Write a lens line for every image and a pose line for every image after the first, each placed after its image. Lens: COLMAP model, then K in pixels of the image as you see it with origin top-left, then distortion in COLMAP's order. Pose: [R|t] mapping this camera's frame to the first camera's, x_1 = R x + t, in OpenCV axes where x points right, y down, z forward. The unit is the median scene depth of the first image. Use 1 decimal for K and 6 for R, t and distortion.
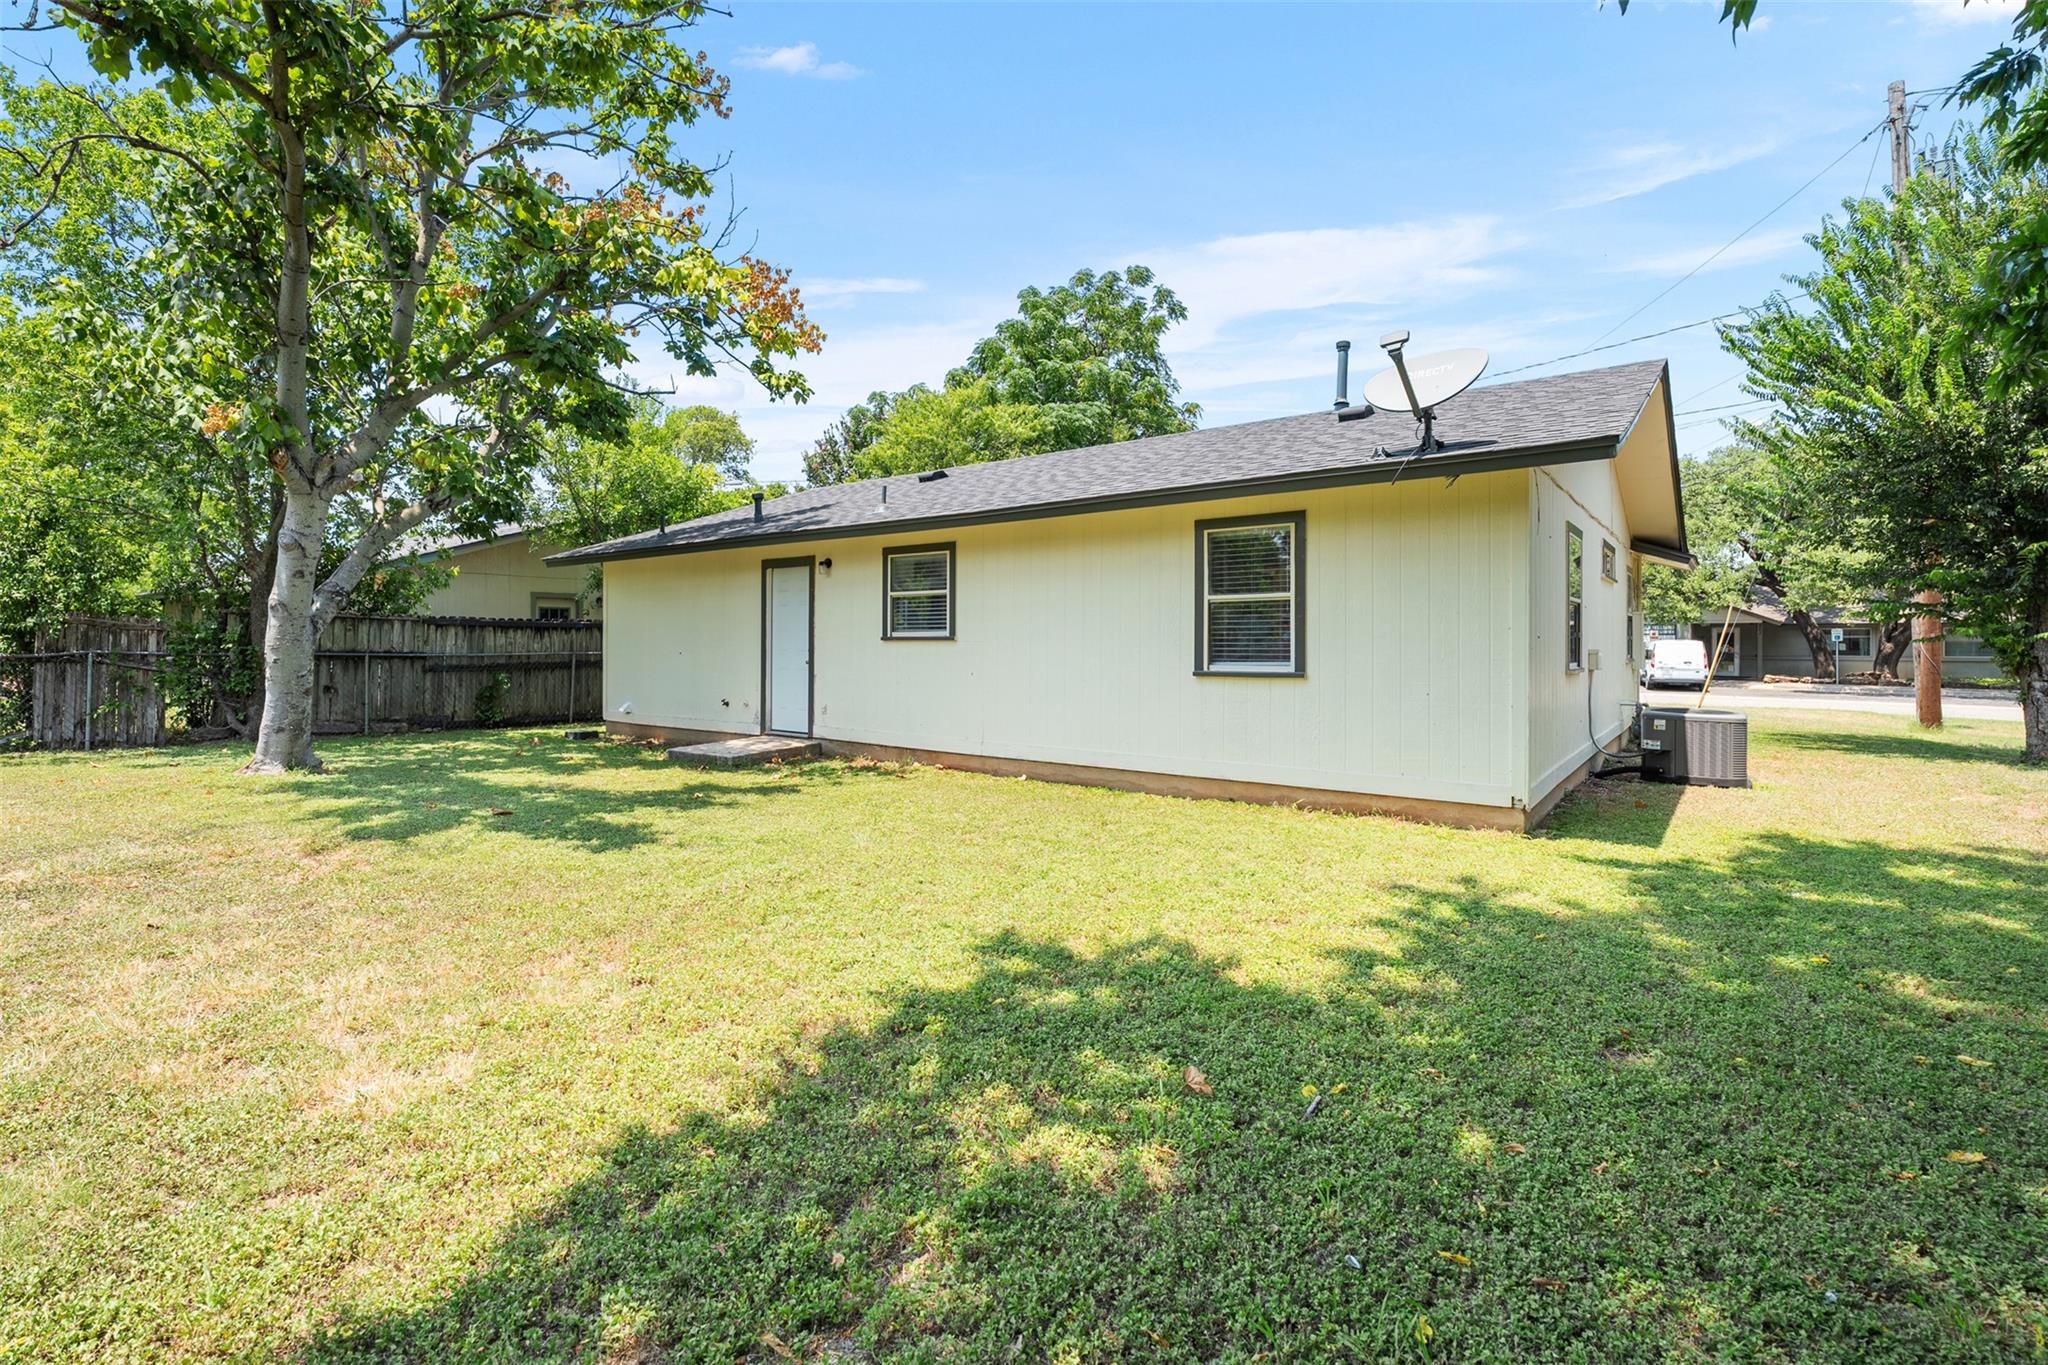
lens RADIAL K [[919.0, 0, 1023.5], [0, 919.0, 642.0], [0, 0, 1]] dist [-0.006736, 0.003423]
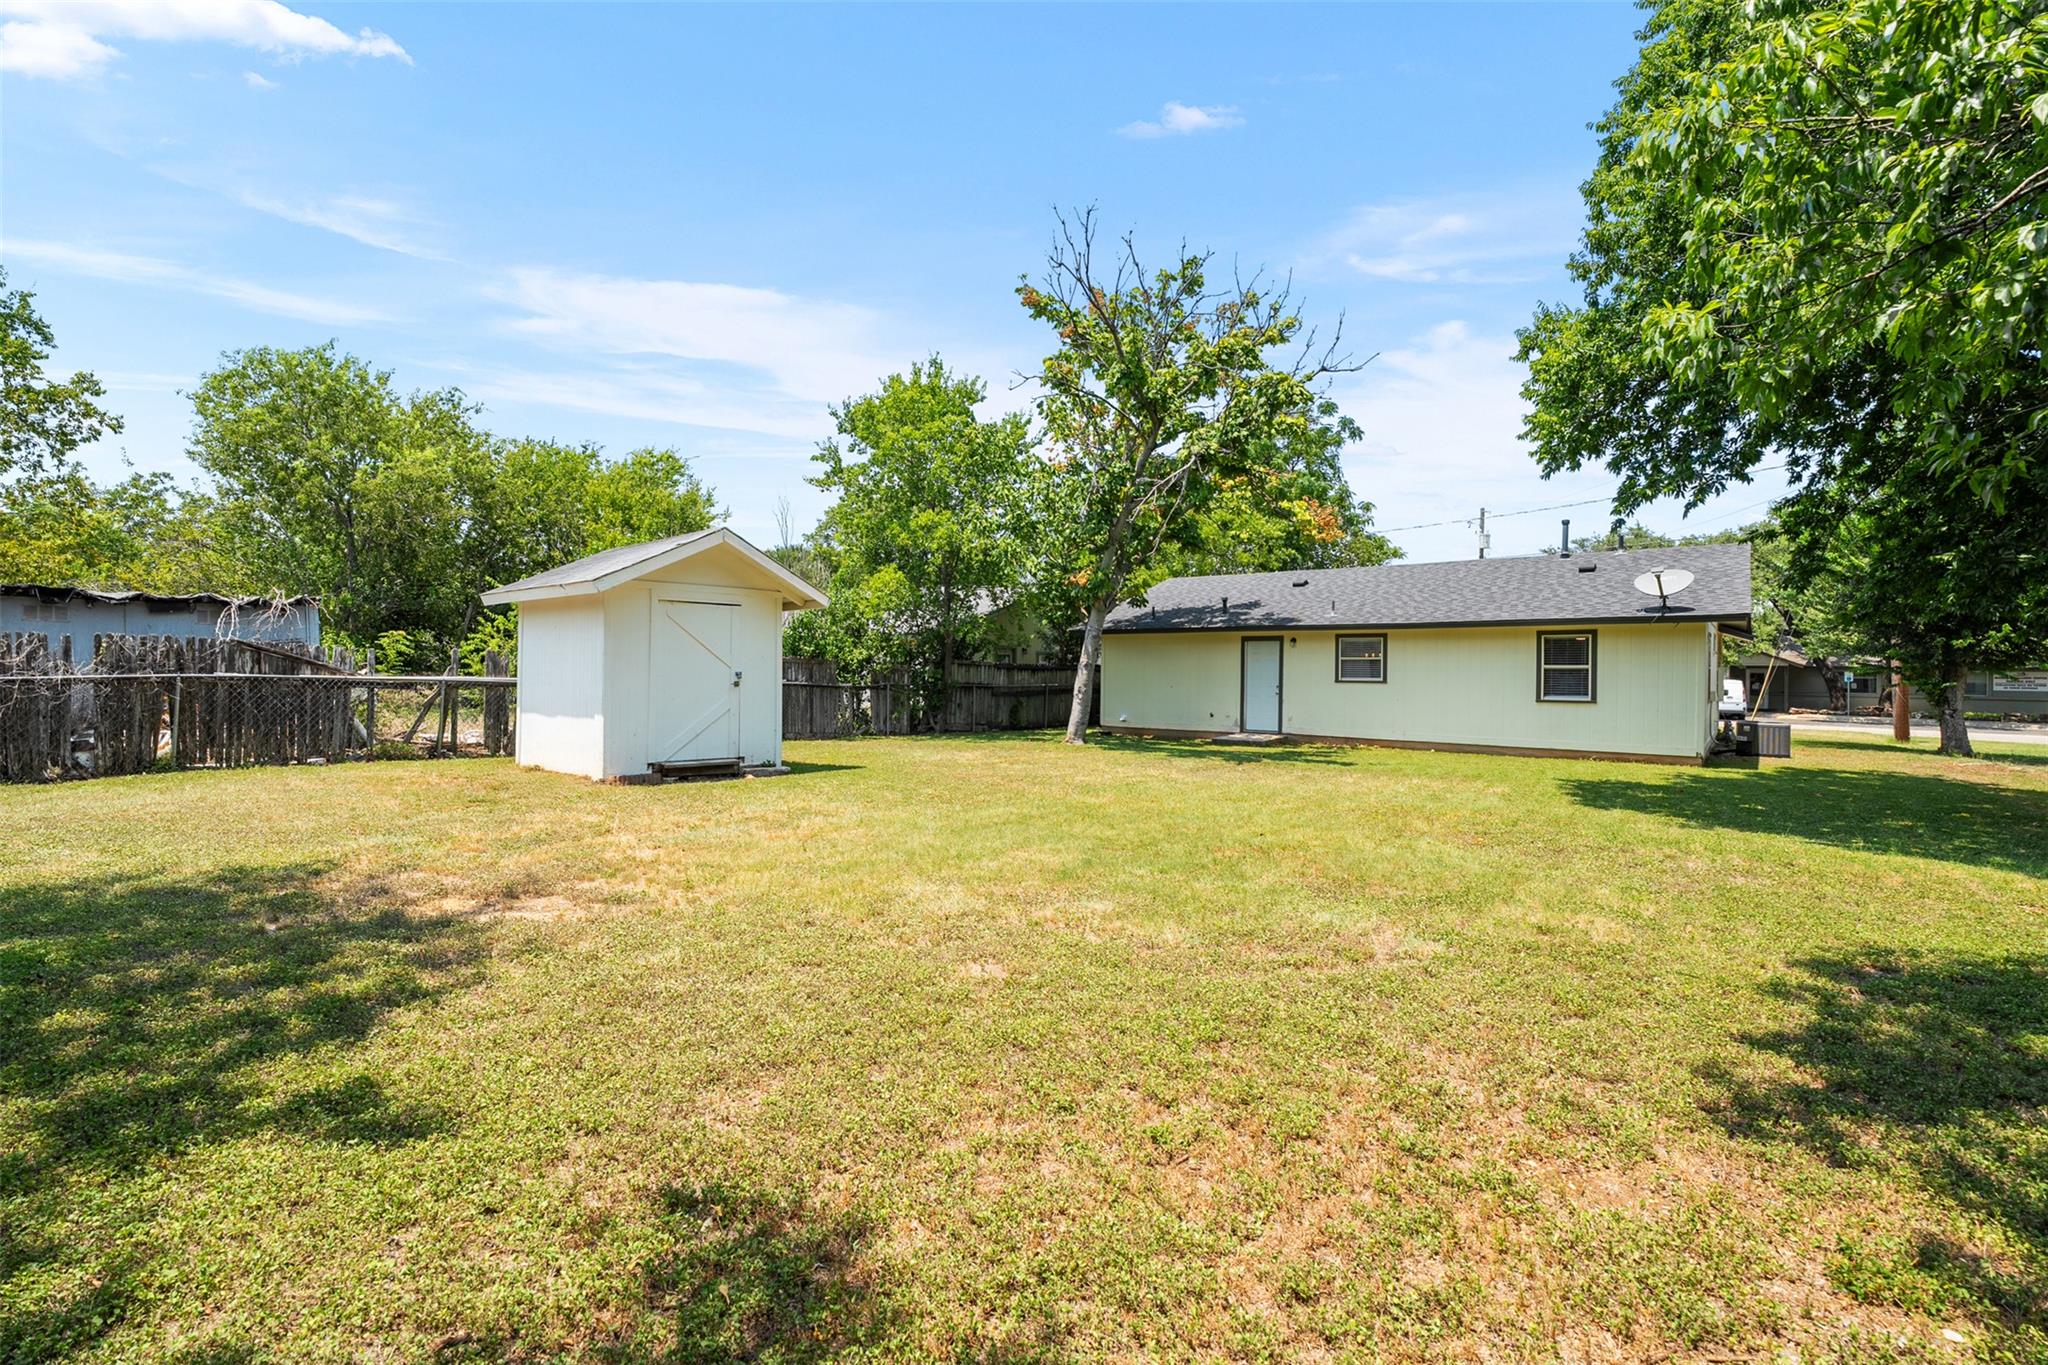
lens RADIAL K [[919.0, 0, 1020.8], [0, 919.0, 674.5], [0, 0, 1]] dist [-0.006736, 0.003423]
pose [[0.999852, 0.009811, -0.014126, -0.621213], [-0.009742, 0.999940, 0.004992, -0.017002], [0.014174, -0.004854, 0.999888, -0.738861]]
